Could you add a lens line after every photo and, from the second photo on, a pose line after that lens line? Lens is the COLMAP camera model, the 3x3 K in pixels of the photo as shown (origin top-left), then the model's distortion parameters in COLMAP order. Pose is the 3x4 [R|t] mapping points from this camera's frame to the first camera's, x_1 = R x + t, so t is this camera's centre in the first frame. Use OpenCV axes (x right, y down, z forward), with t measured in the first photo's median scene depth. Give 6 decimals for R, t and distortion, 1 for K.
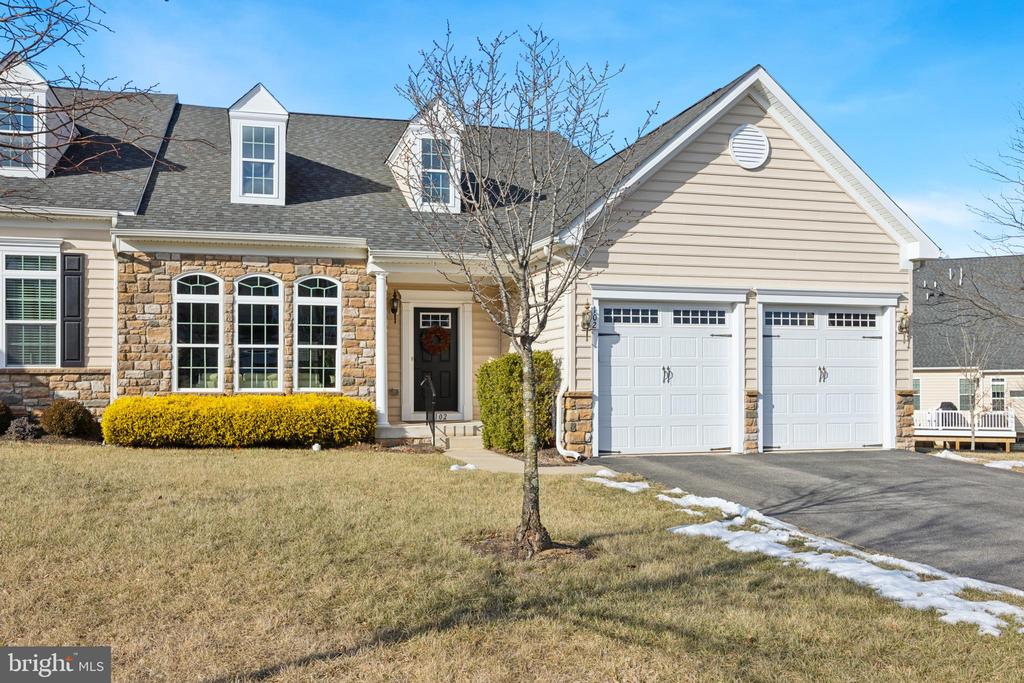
lens RADIAL K [[999.0, 0, 512.0], [0, 999.0, 330.6], [0, 0, 1]] dist [-0.042562, 0.000000]
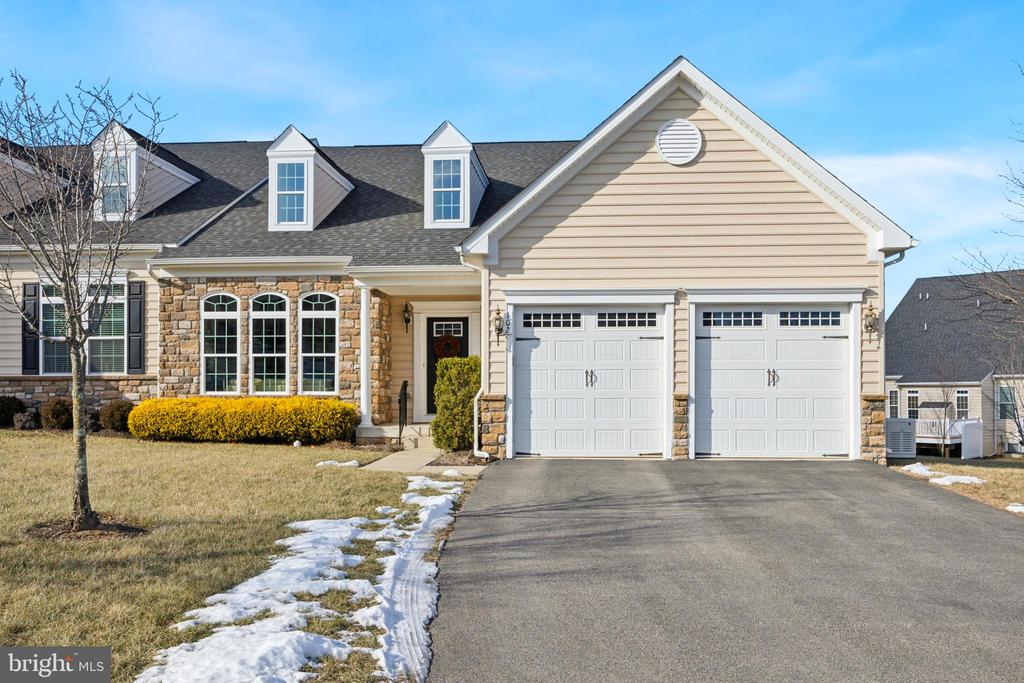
lens RADIAL K [[922.5, 0, 512.2], [0, 922.5, 346.6], [0, 0, 1]] dist [-0.023215, -0.009570]
pose [[0.937383, -0.015731, -0.347944, 0.388145], [0.018849, 0.999807, 0.005579, 0.005571], [0.347789, -0.011788, 0.937499, 0.103741]]
